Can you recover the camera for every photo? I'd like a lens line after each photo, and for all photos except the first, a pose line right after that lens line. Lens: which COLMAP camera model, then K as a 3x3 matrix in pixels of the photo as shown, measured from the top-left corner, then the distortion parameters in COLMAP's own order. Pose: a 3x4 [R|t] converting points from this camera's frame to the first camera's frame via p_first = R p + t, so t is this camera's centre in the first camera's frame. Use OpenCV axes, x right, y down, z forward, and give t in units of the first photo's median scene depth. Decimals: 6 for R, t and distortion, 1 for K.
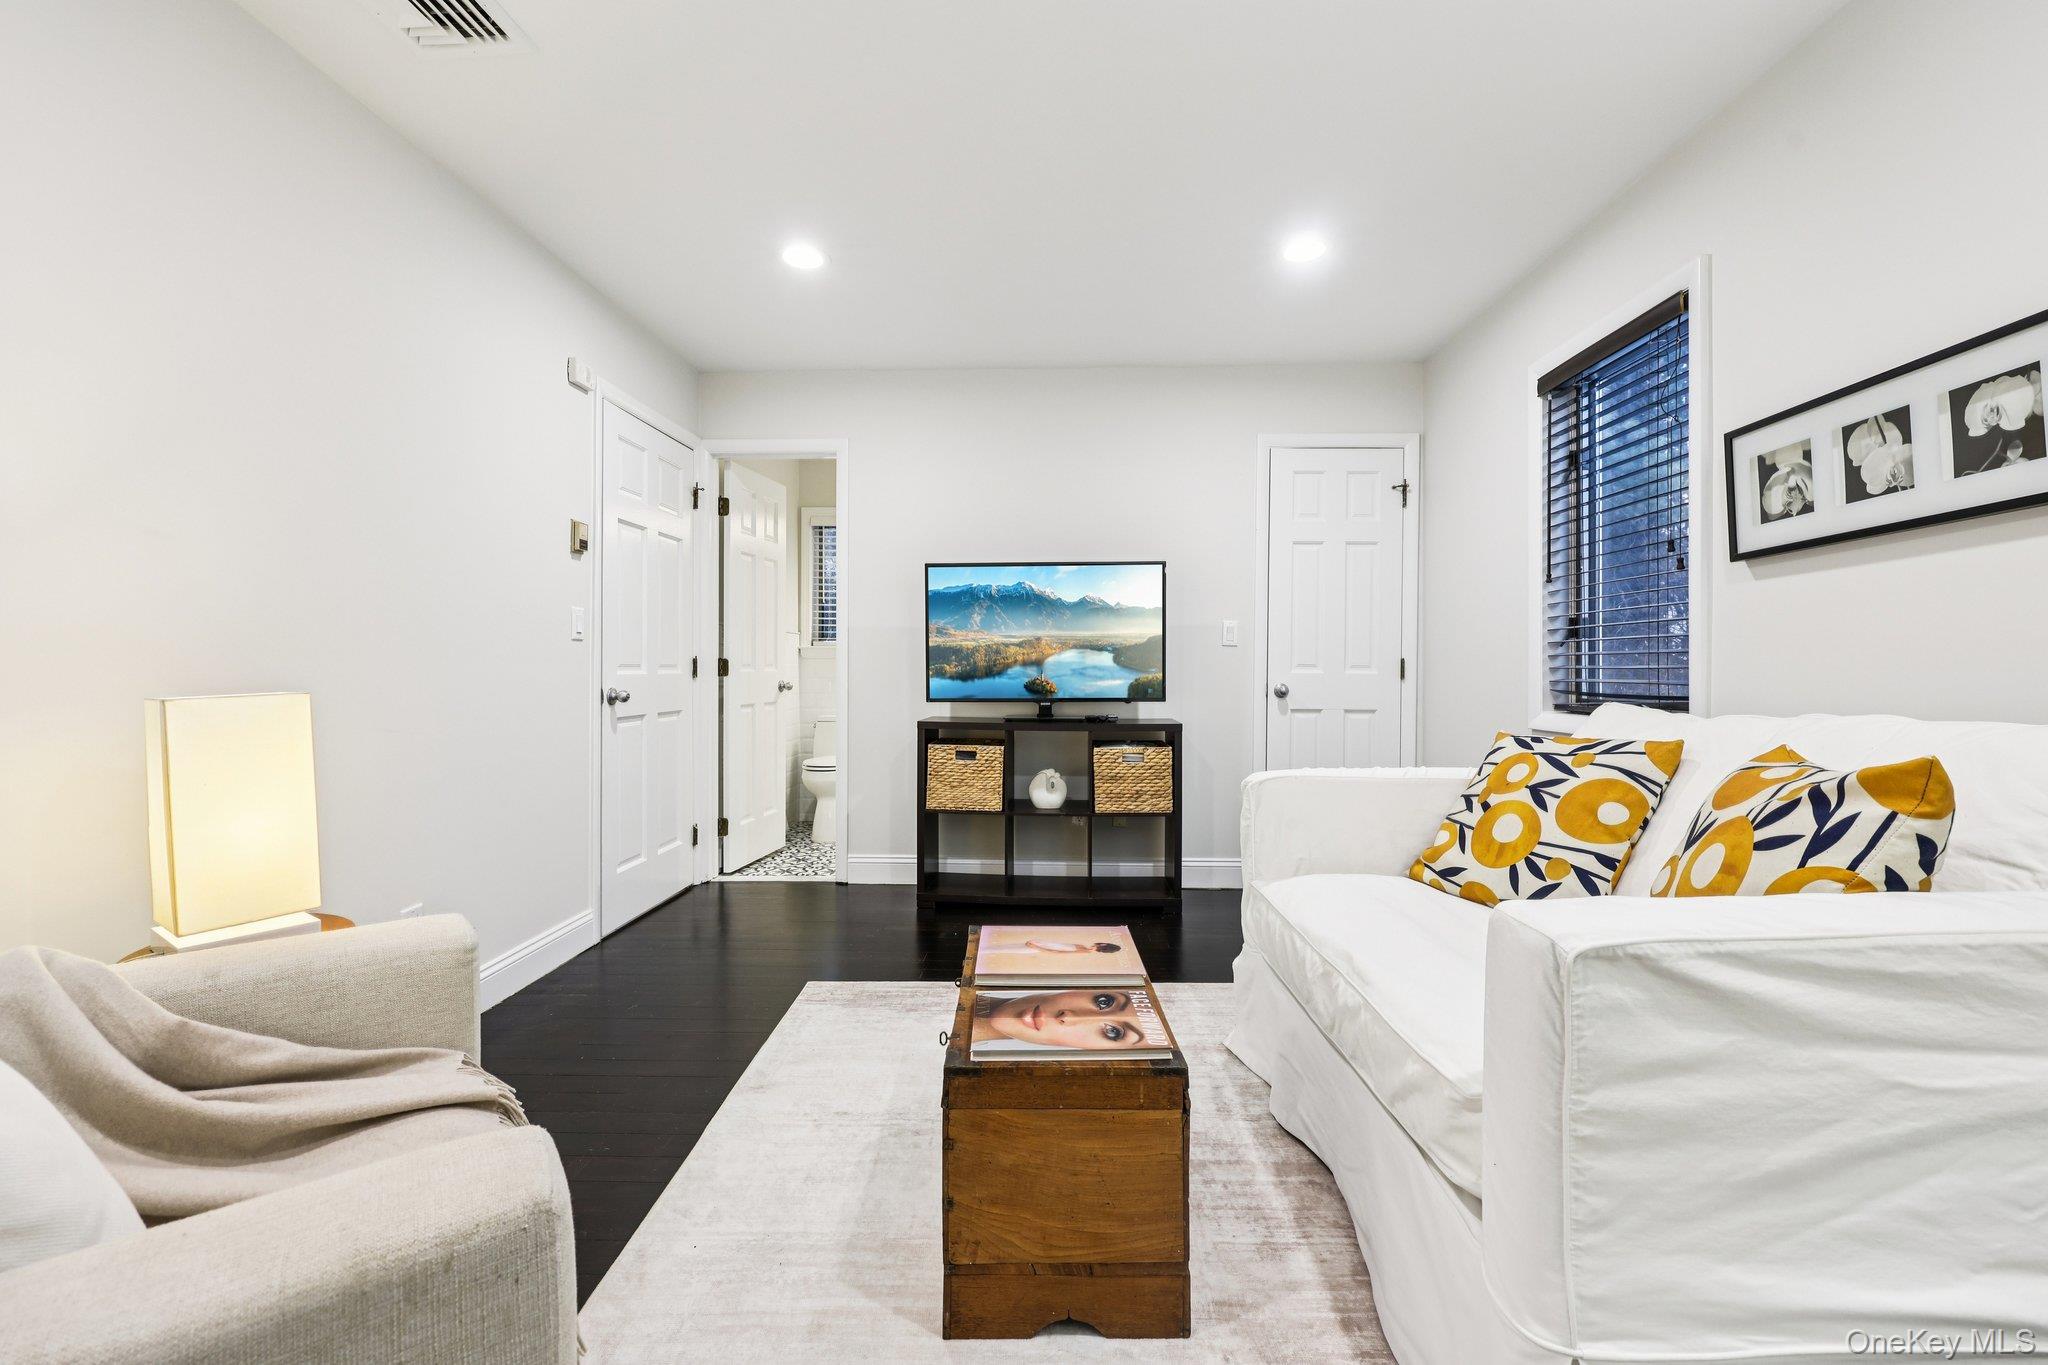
lens RADIAL K [[826.2, 0, 1026.5], [0, 826.2, 673.1], [0, 0, 1]] dist [-0.004849, -0.000380]
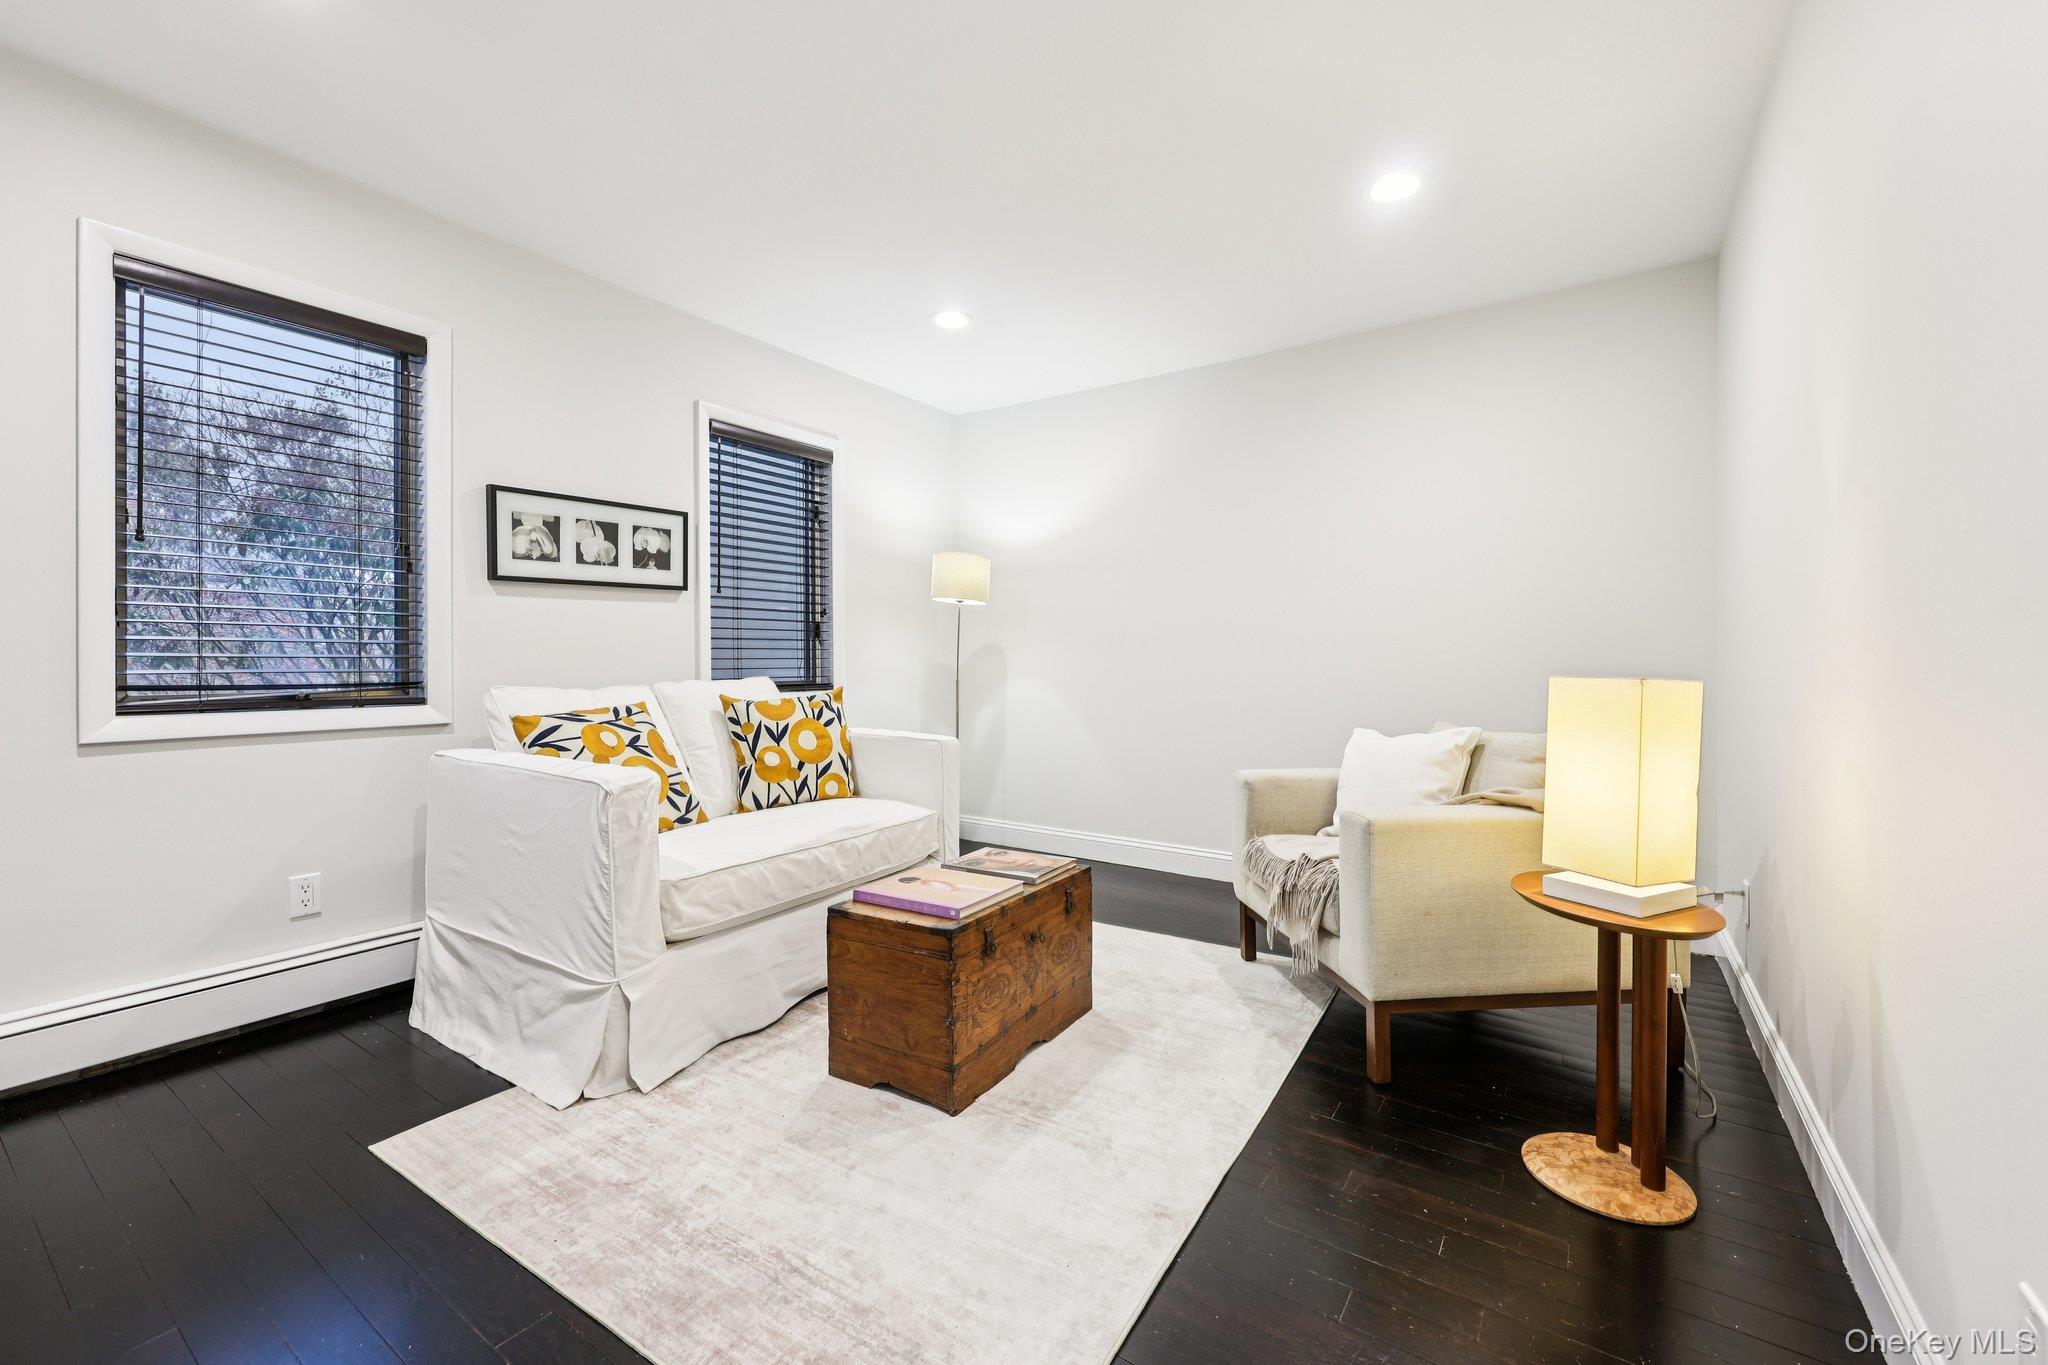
lens RADIAL K [[826.2, 0, 1024.4], [0, 826.2, 674.9], [0, 0, 1]] dist [-0.004849, -0.000380]
pose [[-0.849911, -0.006726, 0.526883, -0.703462], [0.002536, 0.999855, 0.016853, 0.001667], [-0.526920, 0.015660, -0.849771, 1.954080]]
